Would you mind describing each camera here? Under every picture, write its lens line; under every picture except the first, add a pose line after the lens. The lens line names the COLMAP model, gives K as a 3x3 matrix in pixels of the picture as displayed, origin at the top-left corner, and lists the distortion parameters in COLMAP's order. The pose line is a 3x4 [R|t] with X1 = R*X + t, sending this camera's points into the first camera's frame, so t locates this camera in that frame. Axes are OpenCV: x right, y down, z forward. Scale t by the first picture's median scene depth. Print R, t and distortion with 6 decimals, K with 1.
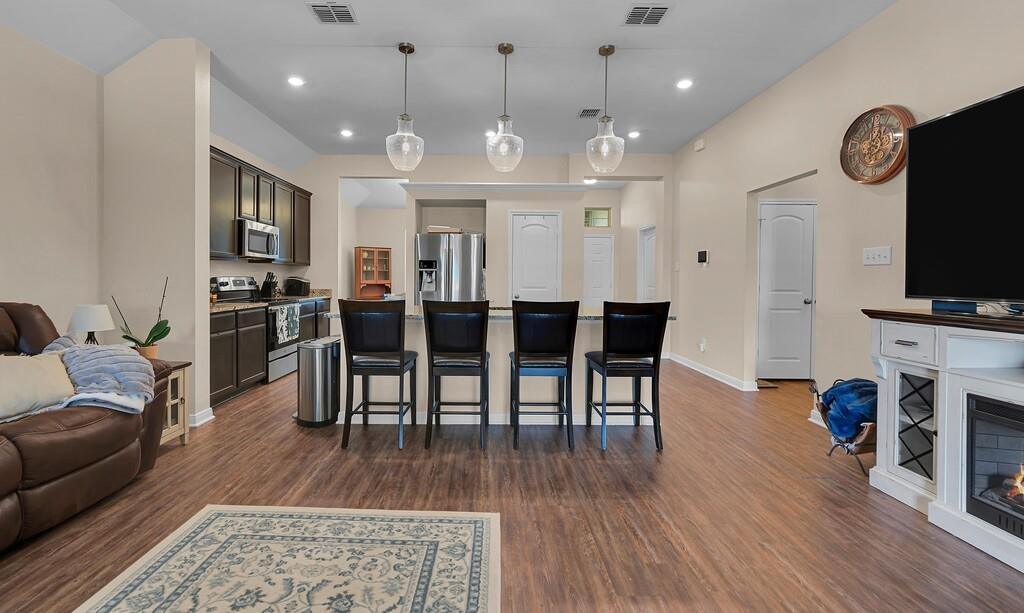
lens RADIAL K [[415.4, 0, 480.6], [0, 415.4, 282.7], [0, 0, 1]] dist [0.002181, 0.000078]
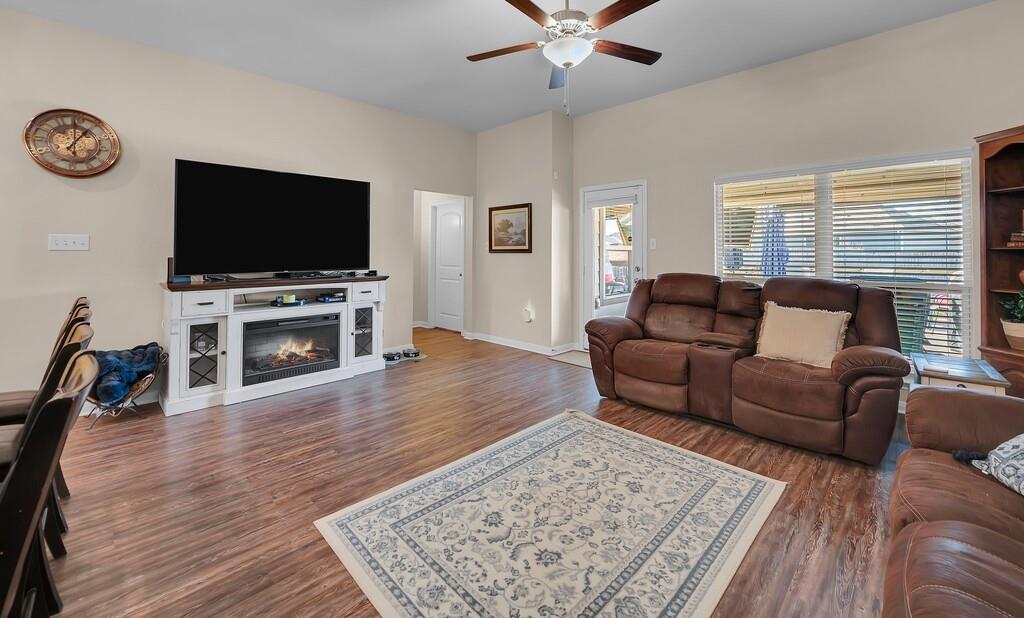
lens RADIAL K [[401.1, 0, 515.6], [0, 401.1, 308.1], [0, 0, 1]] dist [0.000685, 0.000098]
pose [[-0.713063, -0.093568, 0.694828, -1.030308], [0.006519, 0.990127, 0.140024, -0.049934], [-0.701070, 0.104376, -0.705413, 1.524242]]
